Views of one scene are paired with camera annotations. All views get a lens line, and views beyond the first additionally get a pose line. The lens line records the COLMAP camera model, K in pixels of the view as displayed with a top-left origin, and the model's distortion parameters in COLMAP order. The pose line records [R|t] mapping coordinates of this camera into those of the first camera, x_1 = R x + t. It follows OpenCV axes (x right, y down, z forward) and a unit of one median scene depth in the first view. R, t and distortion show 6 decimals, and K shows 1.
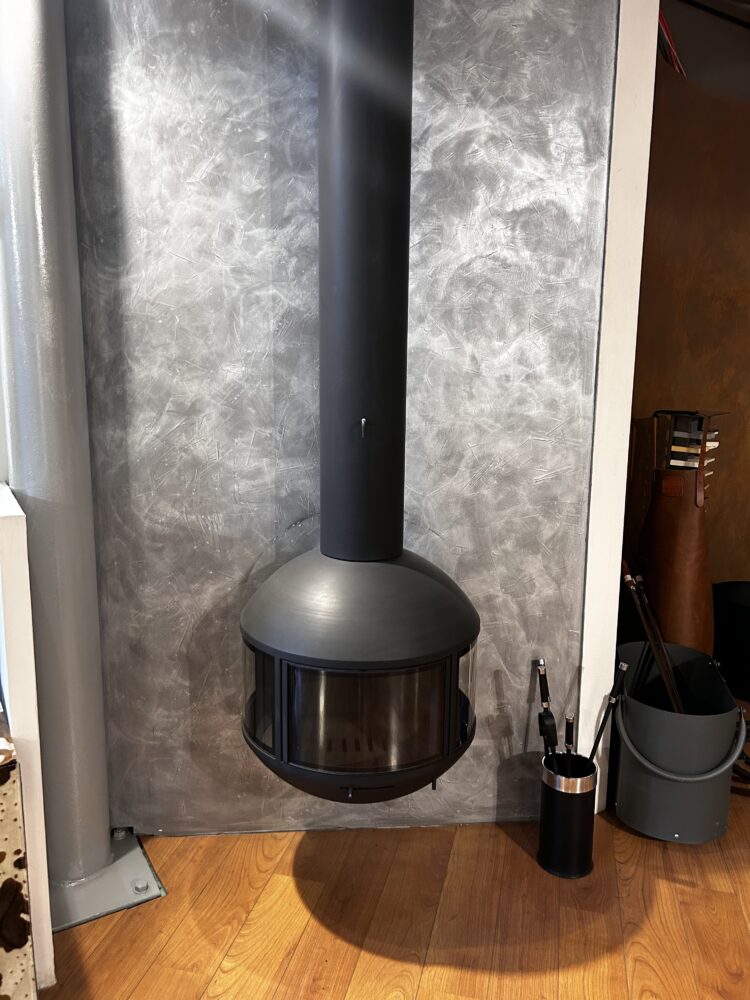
lens RADIAL K [[763.5, 0, 380.7], [0, 763.5, 496.9], [0, 0, 1]] dist [0.048055, -0.058088]
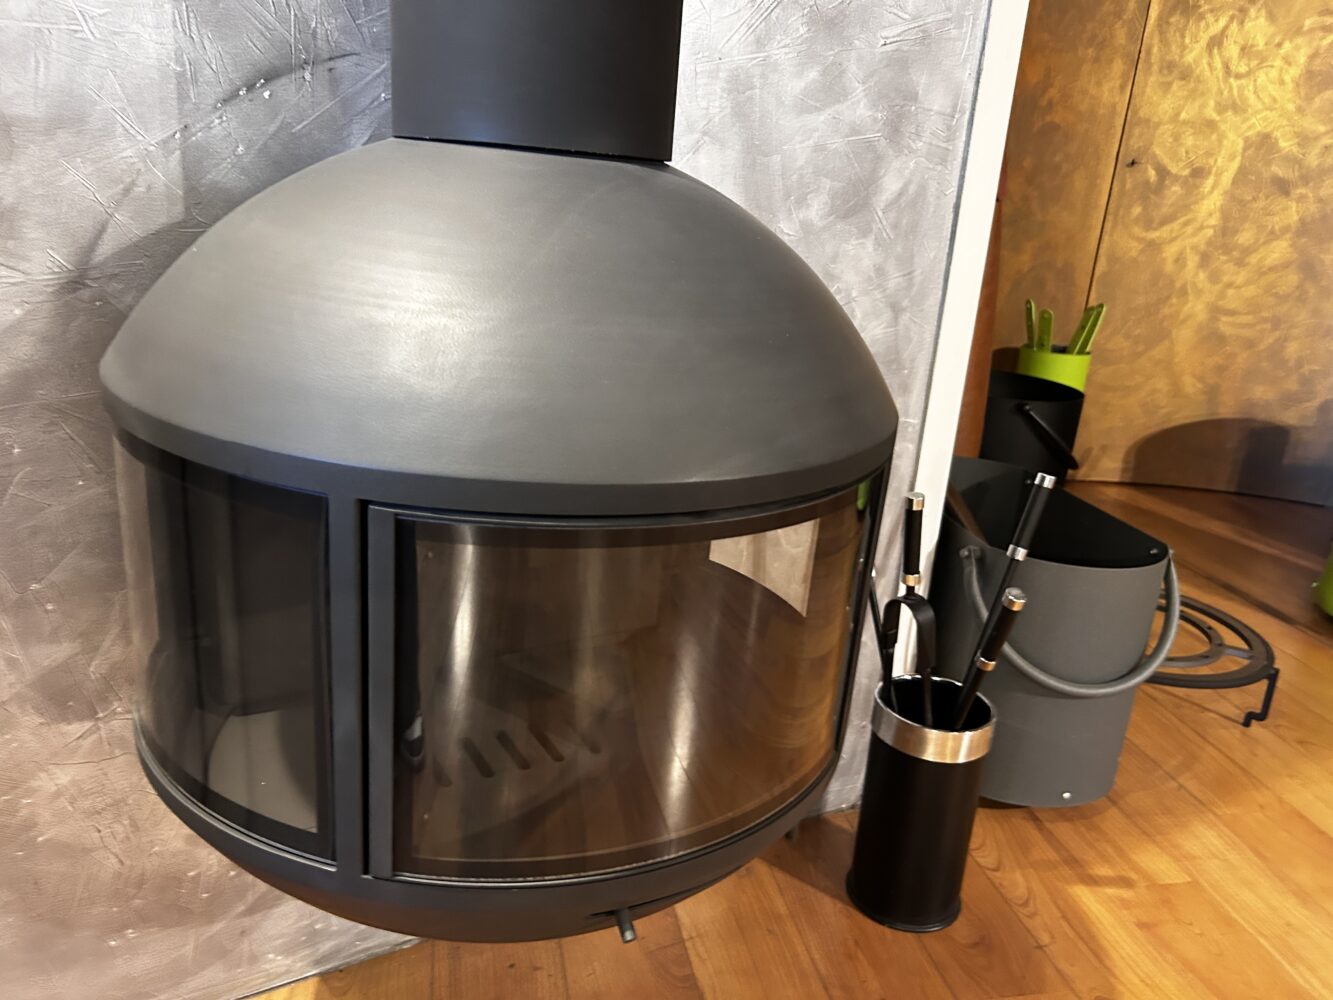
lens RADIAL K [[1017.7, 0, 674.9], [0, 1017.7, 513.1], [0, 0, 1]] dist [0.048055, -0.058088]
pose [[0.900953, -0.082319, 0.426037, -0.148212], [0.006897, 0.984433, 0.175627, 0.130951], [-0.433862, -0.155294, 0.887495, 0.551442]]
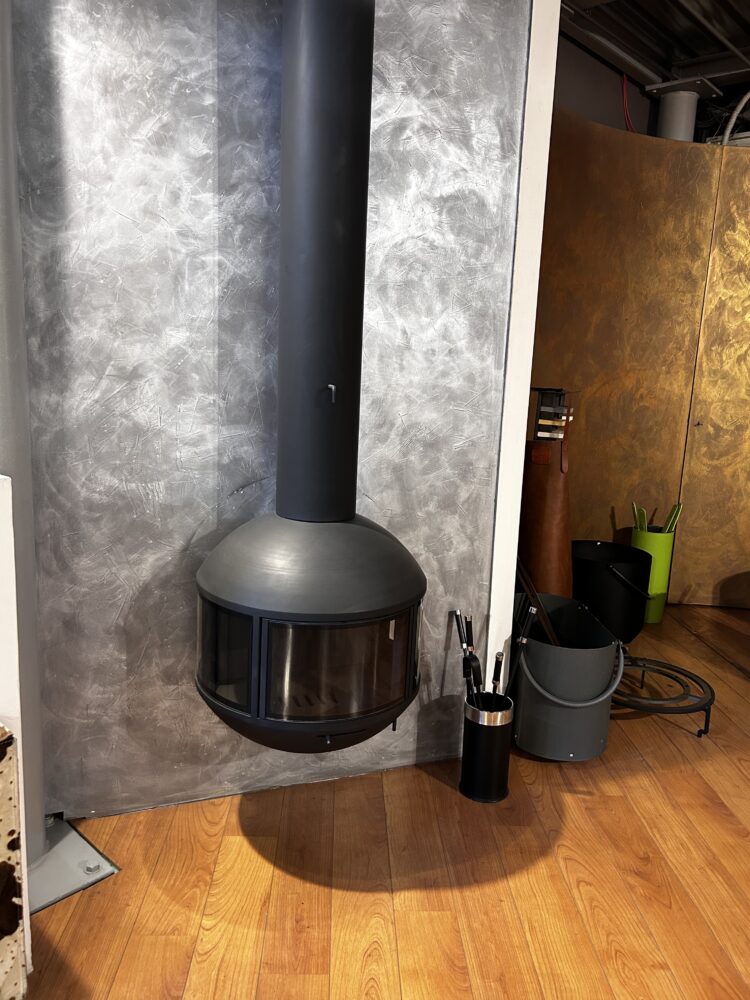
lens RADIAL K [[763.5, 0, 373.0], [0, 763.5, 494.0], [0, 0, 1]] dist [0.048055, -0.058088]
pose [[0.962514, -0.021514, 0.270377, -0.214168], [0.017379, 0.999693, 0.017677, 0.025341], [-0.270674, -0.012316, 0.962592, -0.022098]]
